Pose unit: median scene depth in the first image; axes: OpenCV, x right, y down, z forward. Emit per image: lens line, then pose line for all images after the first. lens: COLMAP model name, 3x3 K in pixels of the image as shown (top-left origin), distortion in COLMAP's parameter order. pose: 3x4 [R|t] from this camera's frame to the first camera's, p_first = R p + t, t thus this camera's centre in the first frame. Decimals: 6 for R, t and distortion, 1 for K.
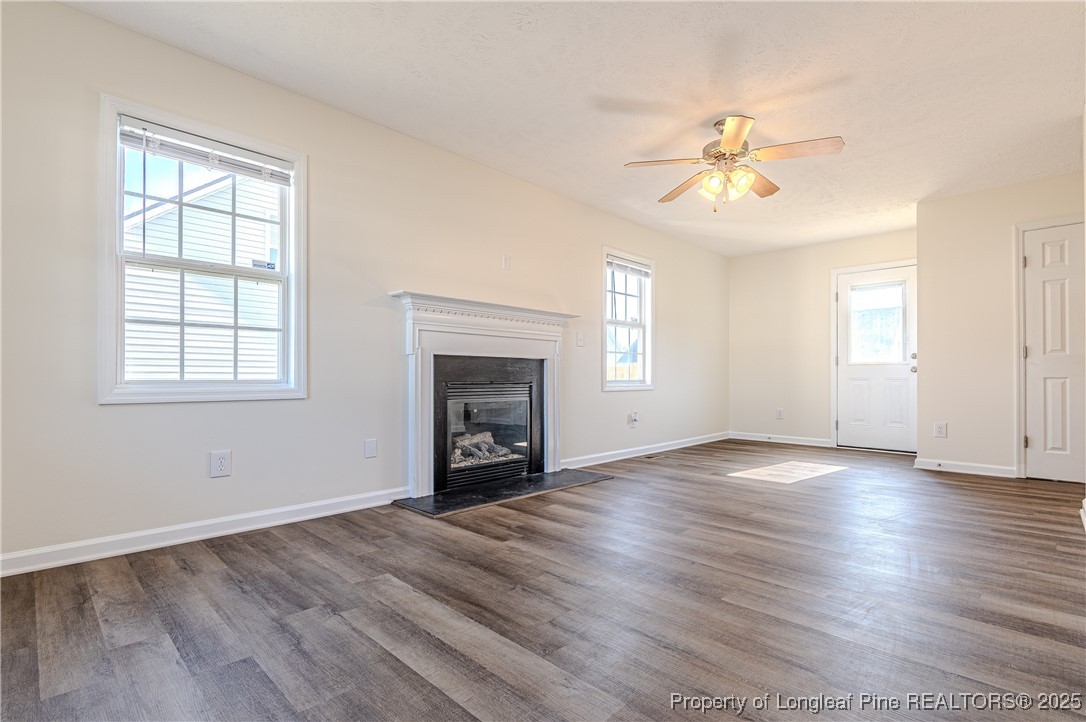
lens RADIAL K [[511.3, 0, 548.6], [0, 511.3, 374.3], [0, 0, 1]] dist [-0.005693, -0.001790]
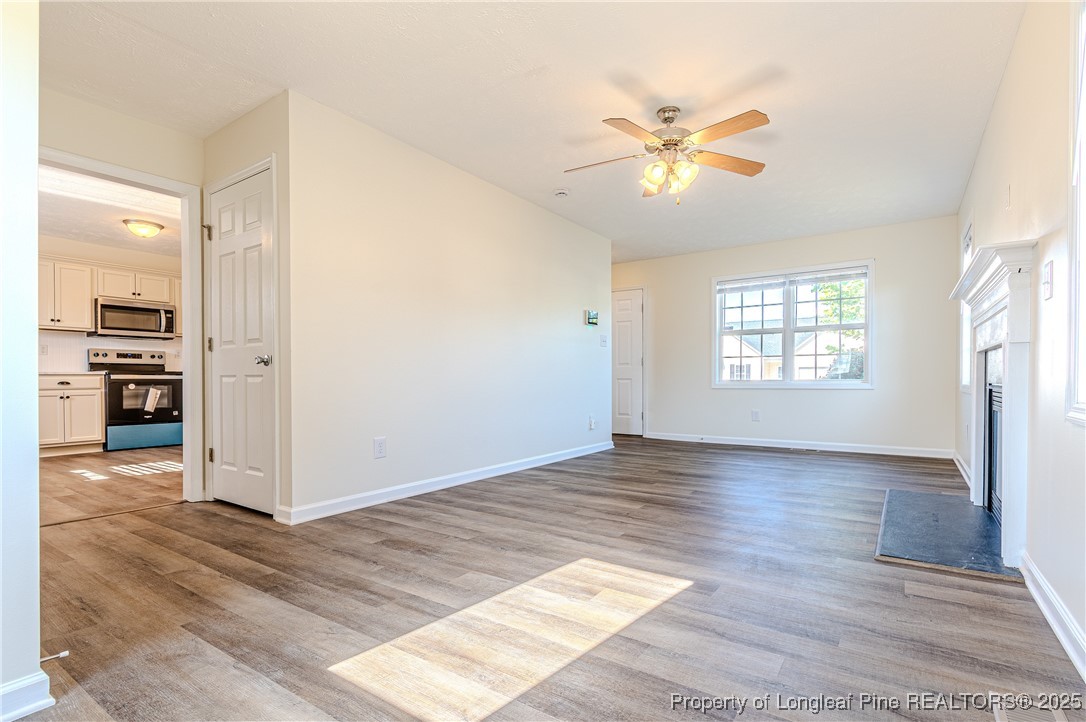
lens RADIAL K [[518.2, 0, 547.4], [0, 518.2, 379.0], [0, 0, 1]] dist [0.001289, -0.000731]
pose [[-0.983931, -0.000408, -0.178549, 0.705458], [0.000229, 0.999994, -0.003545, 0.011652], [0.178549, -0.003529, -0.983925, 1.823920]]
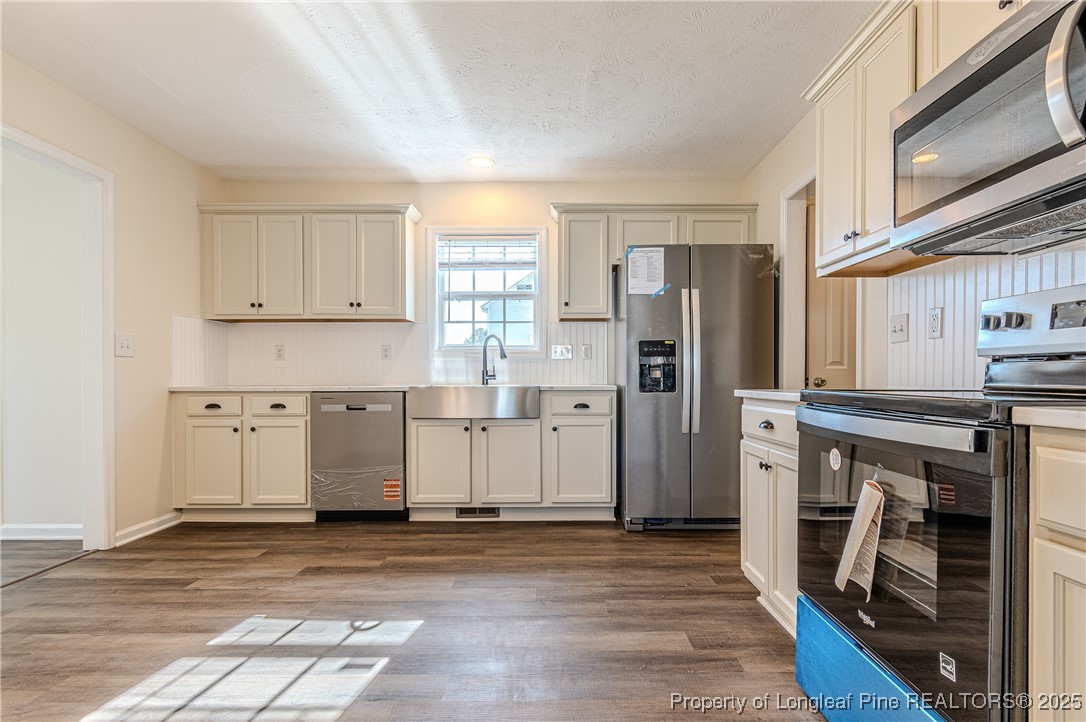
lens RADIAL K [[574.1, 0, 541.5], [0, 574.1, 380.8], [0, 0, 1]] dist [0.000235, -0.000380]
pose [[0.719382, -0.010973, 0.694528, 1.290420], [0.002940, 0.999914, 0.012753, -0.036314], [-0.694609, -0.007132, 0.719352, -0.281561]]
